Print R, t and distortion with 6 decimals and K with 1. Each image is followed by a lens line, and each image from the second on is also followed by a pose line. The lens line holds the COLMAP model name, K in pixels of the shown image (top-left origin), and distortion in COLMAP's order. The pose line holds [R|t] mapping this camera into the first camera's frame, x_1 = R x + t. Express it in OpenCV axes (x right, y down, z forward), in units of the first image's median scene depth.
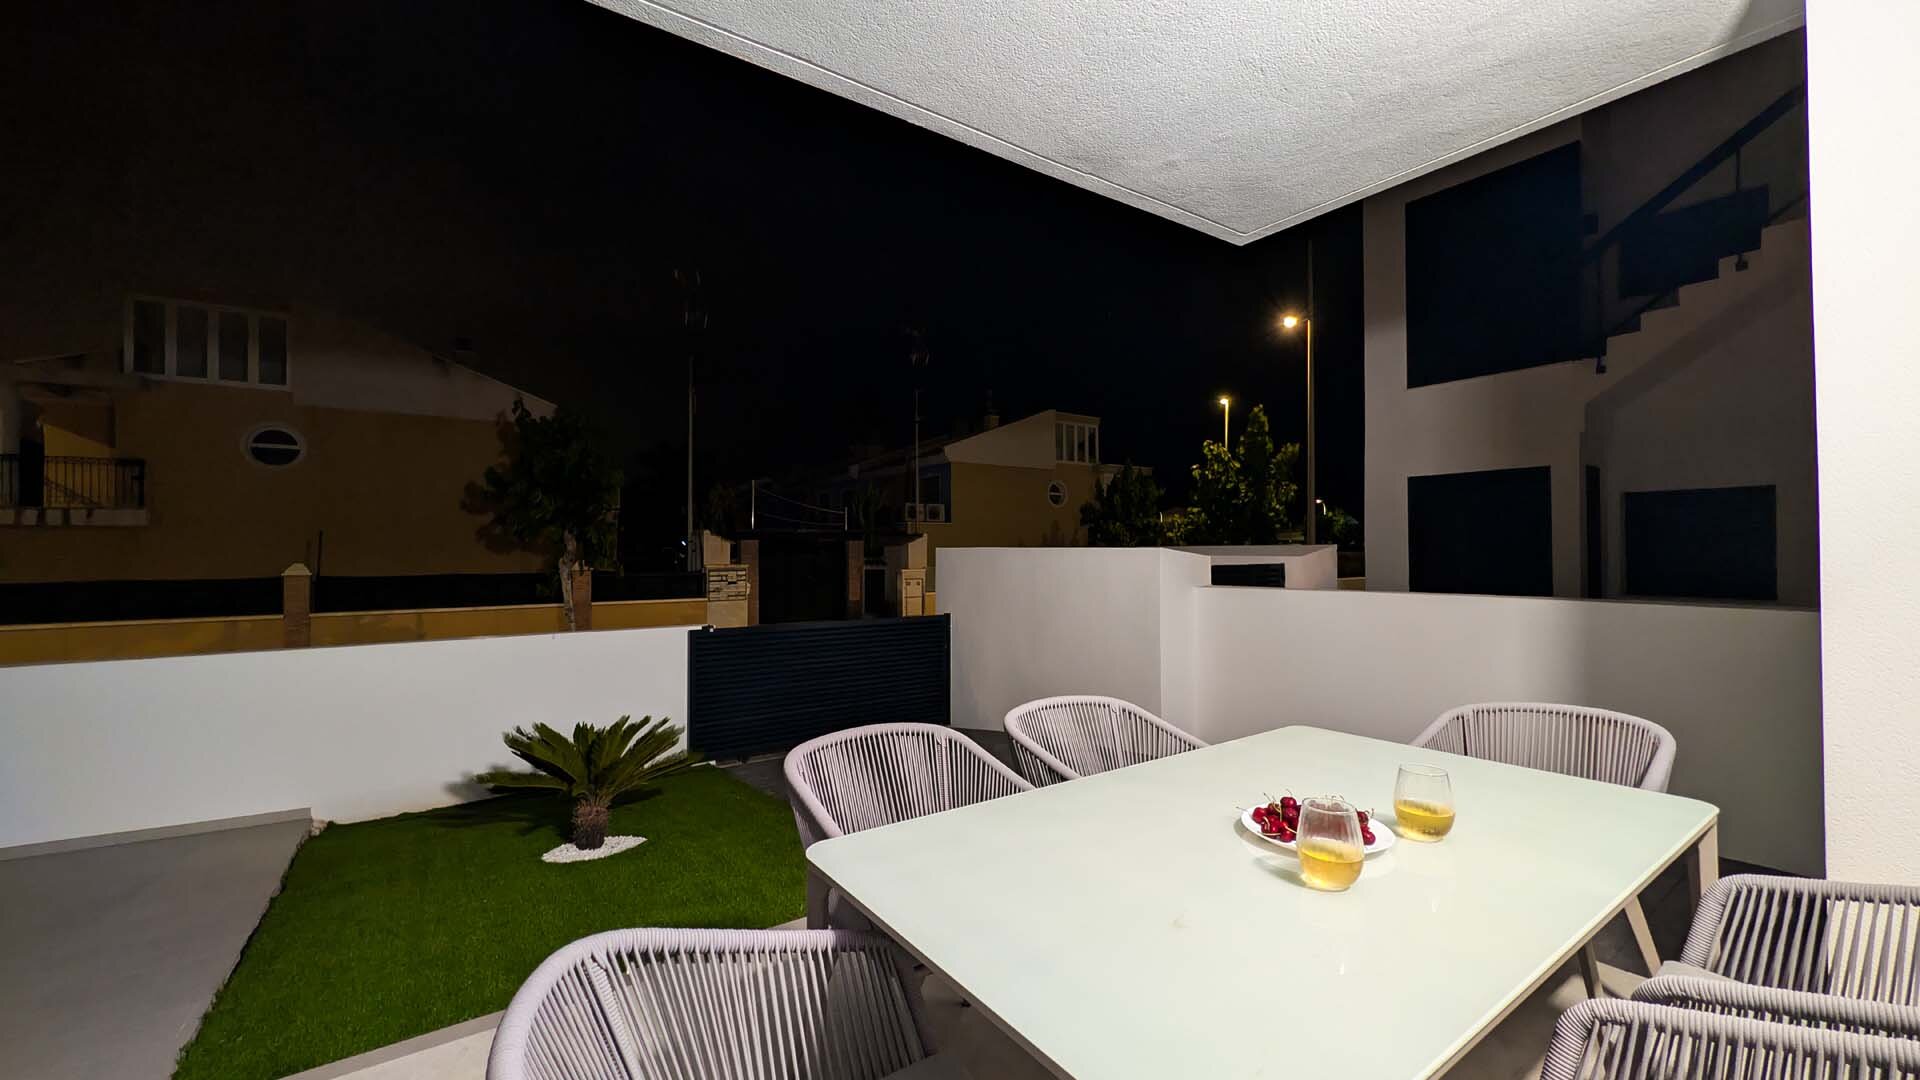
lens RADIAL K [[727.0, 0, 955.8], [0, 727.0, 539.1], [0, 0, 1]] dist [0.000904, -0.000376]
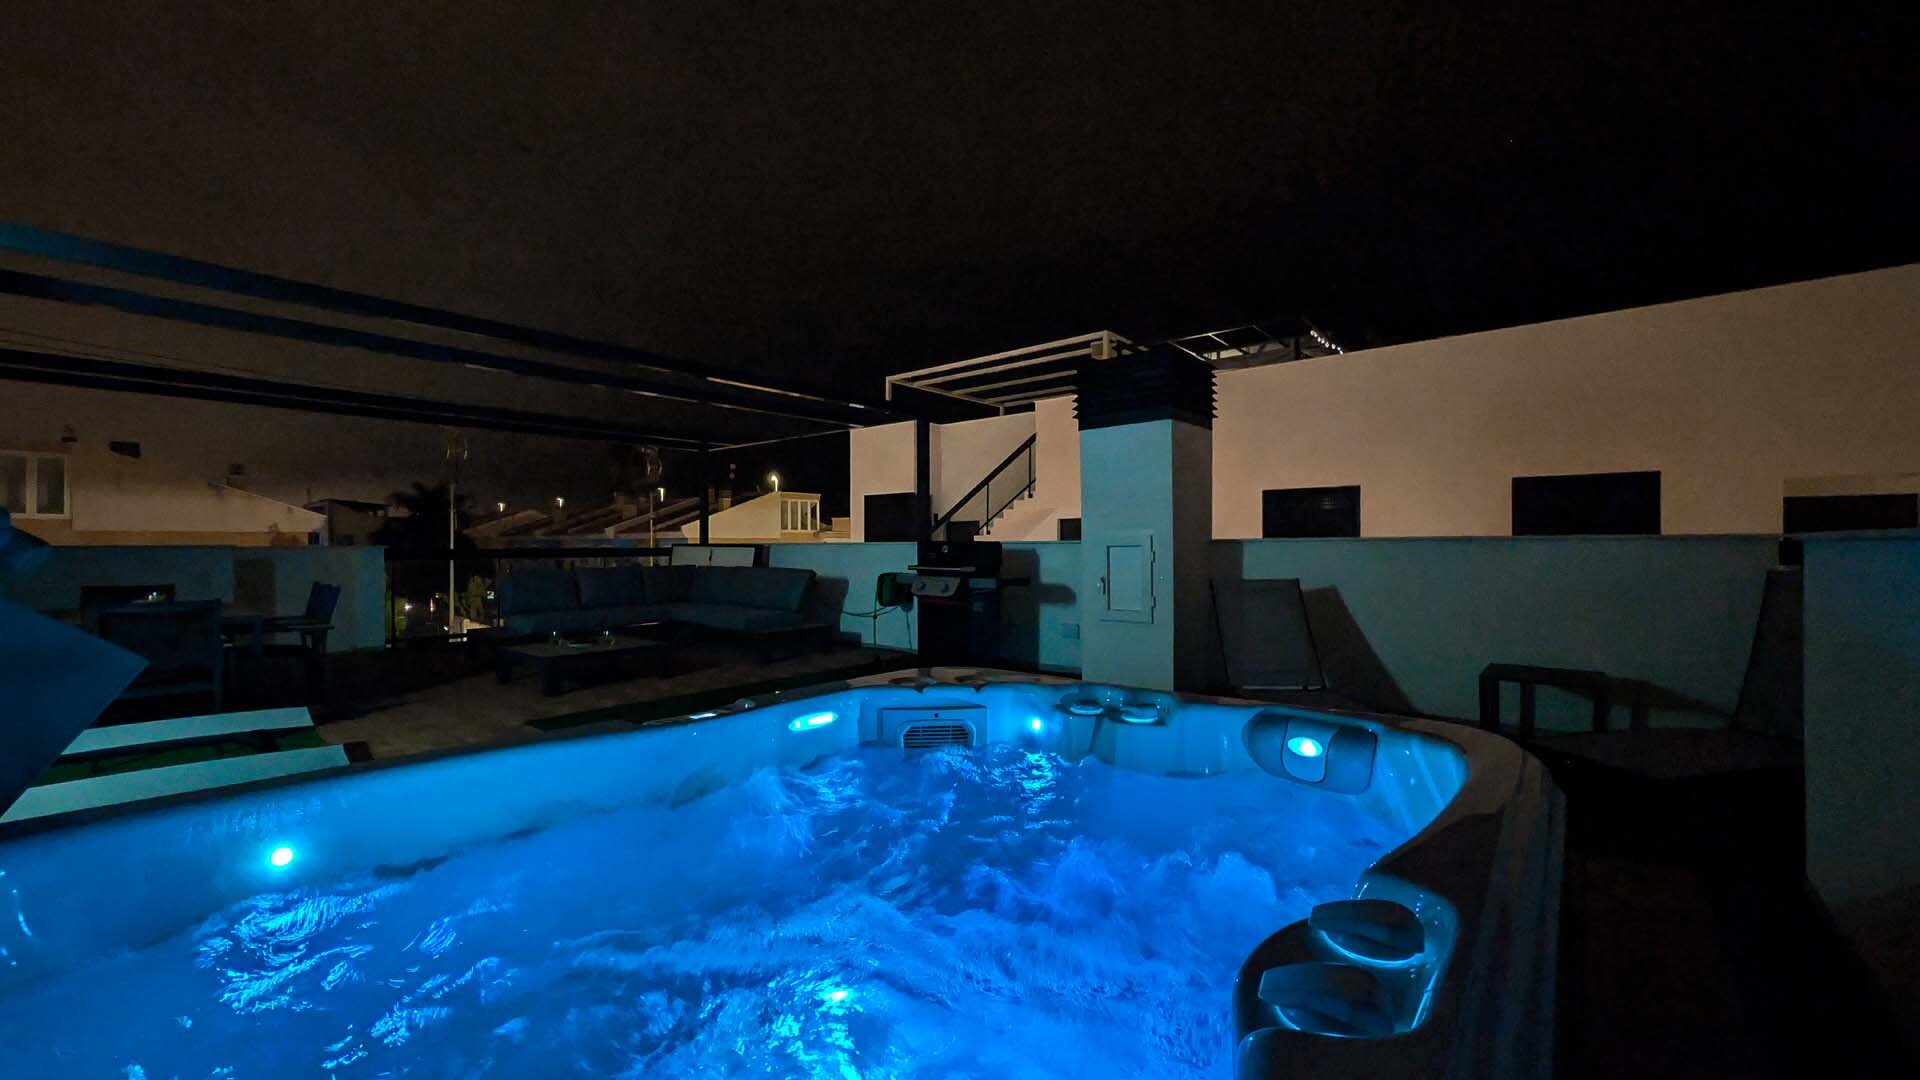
lens RADIAL K [[727.0, 0, 964.7], [0, 727.0, 543.2], [0, 0, 1]] dist [0.000904, -0.000376]
pose [[0.963188, -0.000752, 0.268826, 0.110869], [-0.001781, 0.999956, 0.009178, -0.103755], [-0.268821, -0.009319, 0.963145, -0.327612]]
